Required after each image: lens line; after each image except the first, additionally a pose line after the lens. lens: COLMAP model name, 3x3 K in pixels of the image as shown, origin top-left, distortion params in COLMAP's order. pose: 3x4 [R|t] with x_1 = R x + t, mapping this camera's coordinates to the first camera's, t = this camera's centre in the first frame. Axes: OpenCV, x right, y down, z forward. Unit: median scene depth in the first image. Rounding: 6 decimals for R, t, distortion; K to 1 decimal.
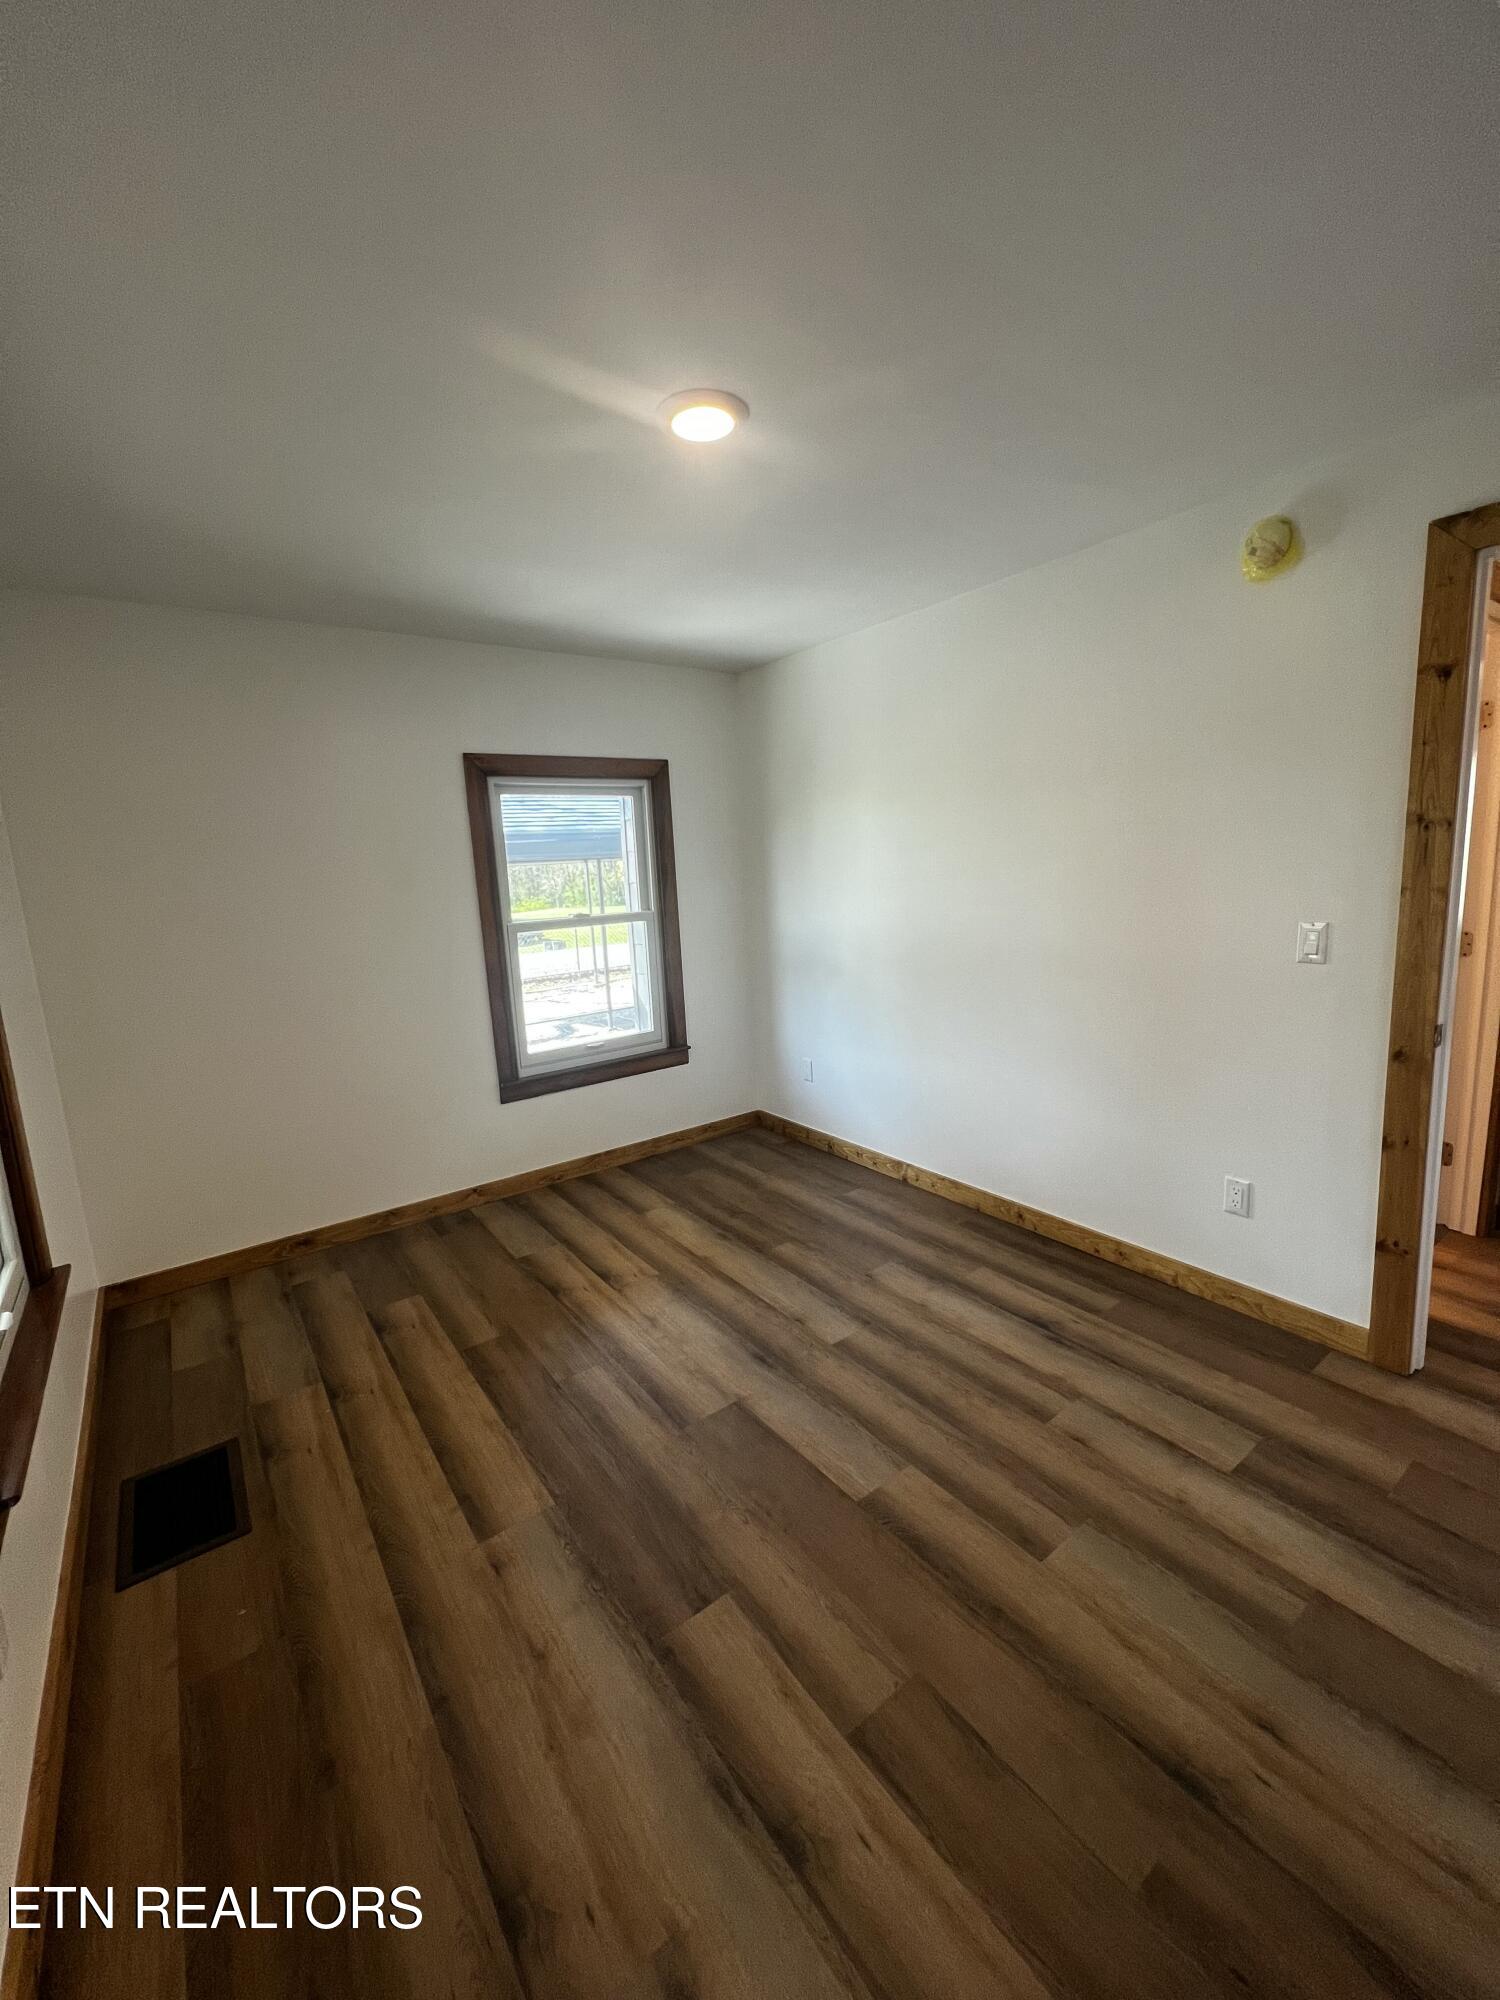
lens RADIAL K [[799.9, 0, 761.4], [0, 799.9, 994.5], [0, 0, 1]] dist [-0.001538, 0.000236]
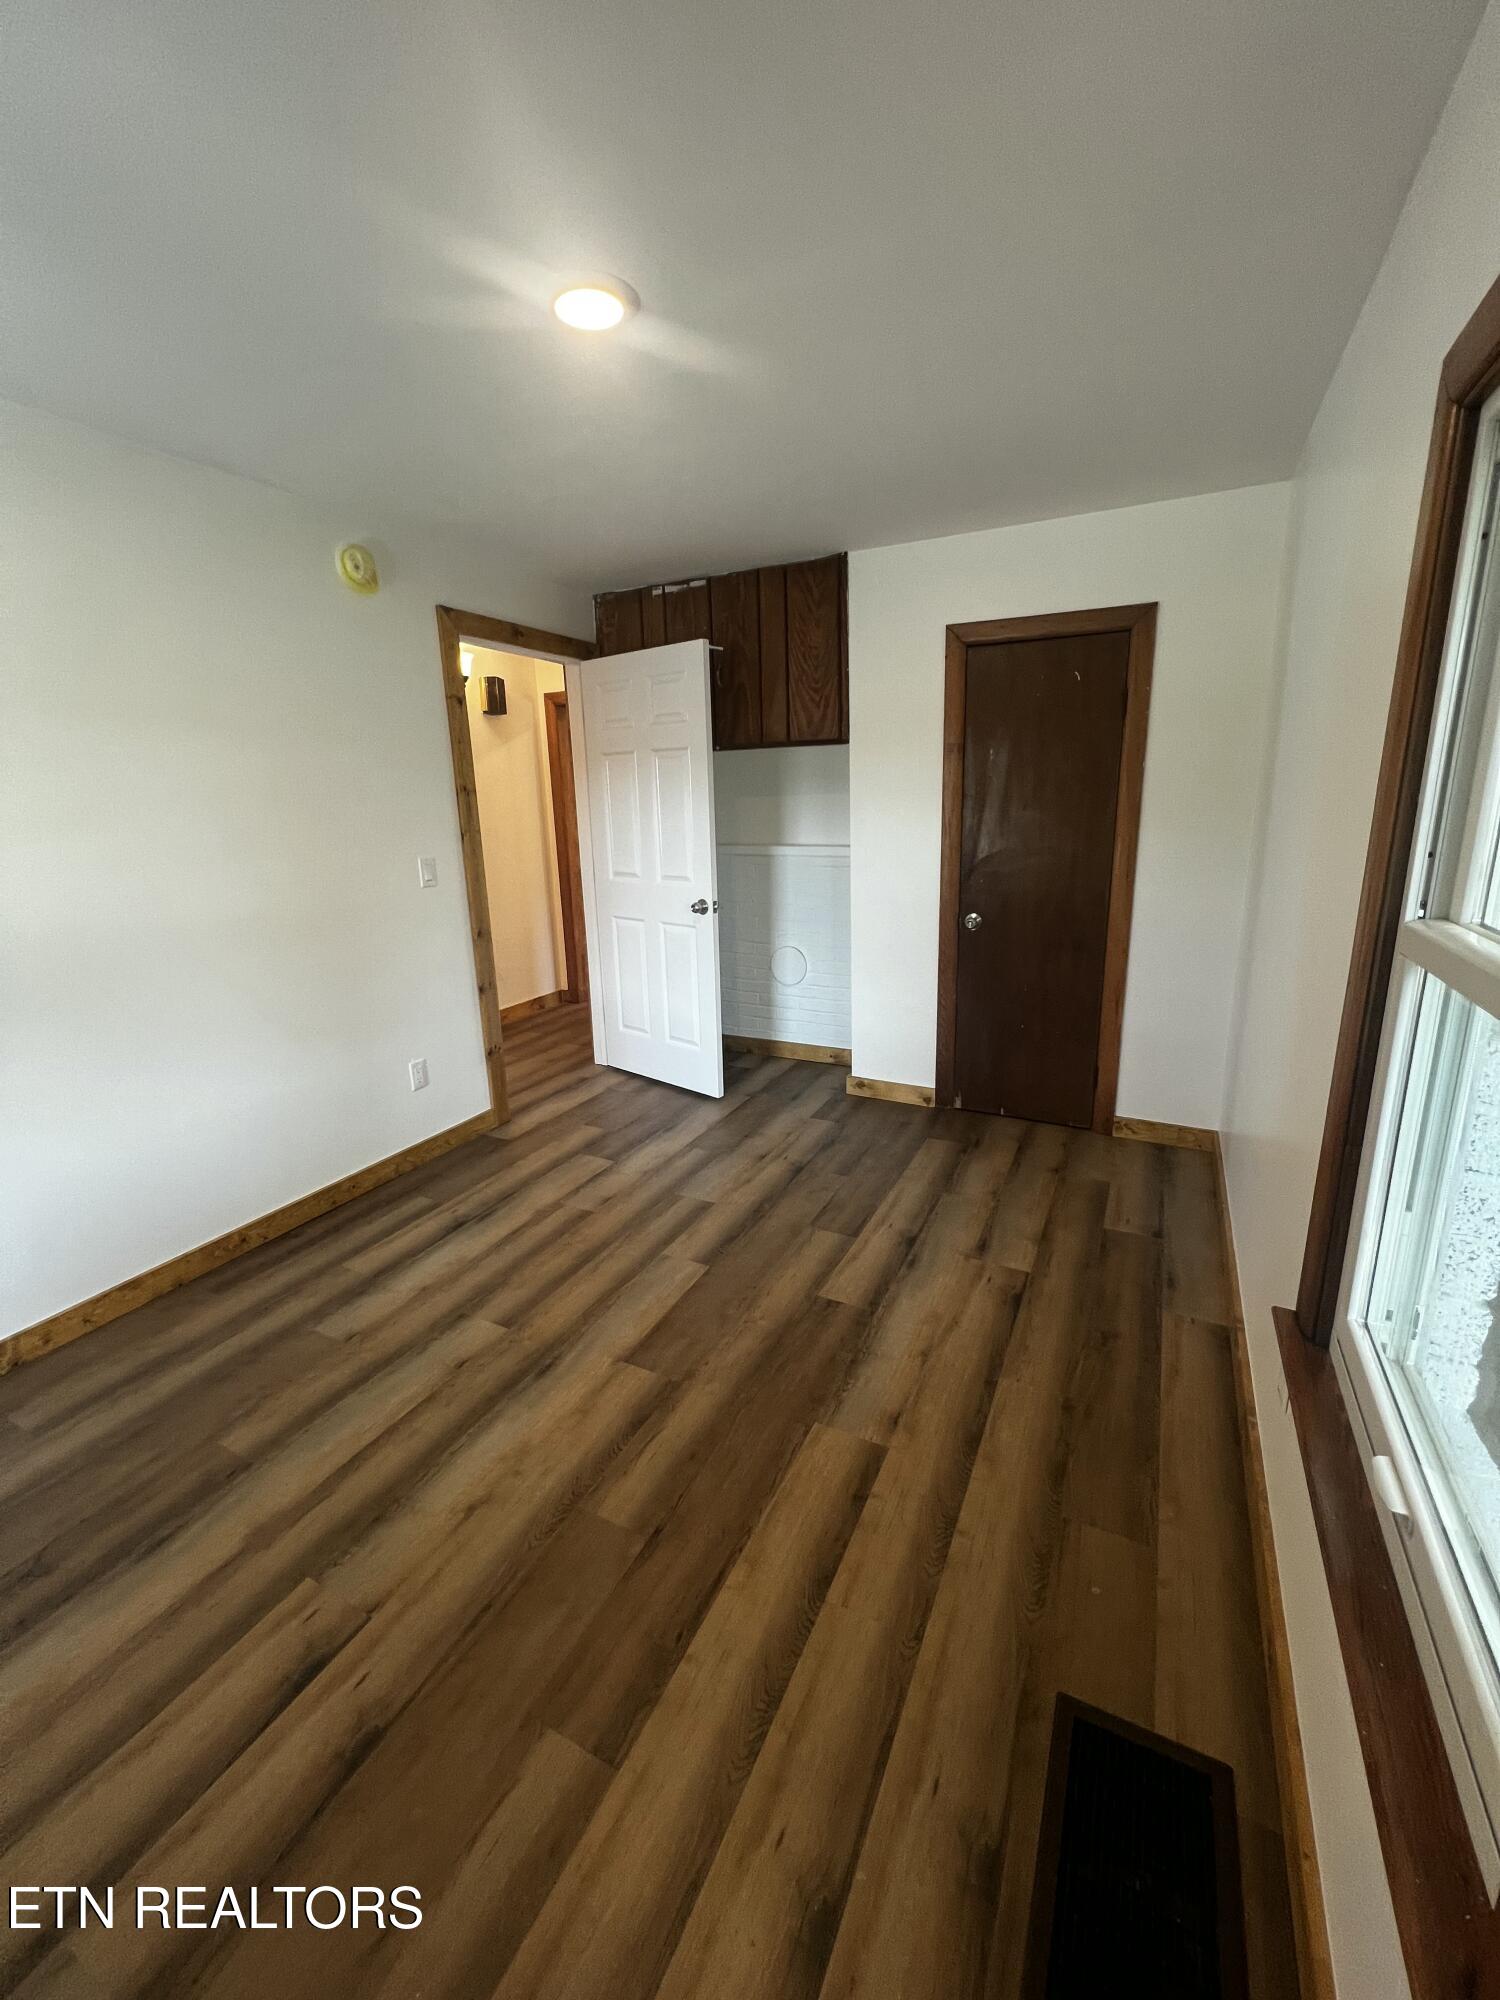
lens RADIAL K [[799.9, 0, 749.3], [0, 799.9, 998.5], [0, 0, 1]] dist [-0.001538, 0.000236]
pose [[-0.440418, -0.162264, 0.883008, -0.915704], [0.188308, 0.944958, 0.267571, -0.132376], [-0.877822, 0.284121, -0.385621, 1.175008]]
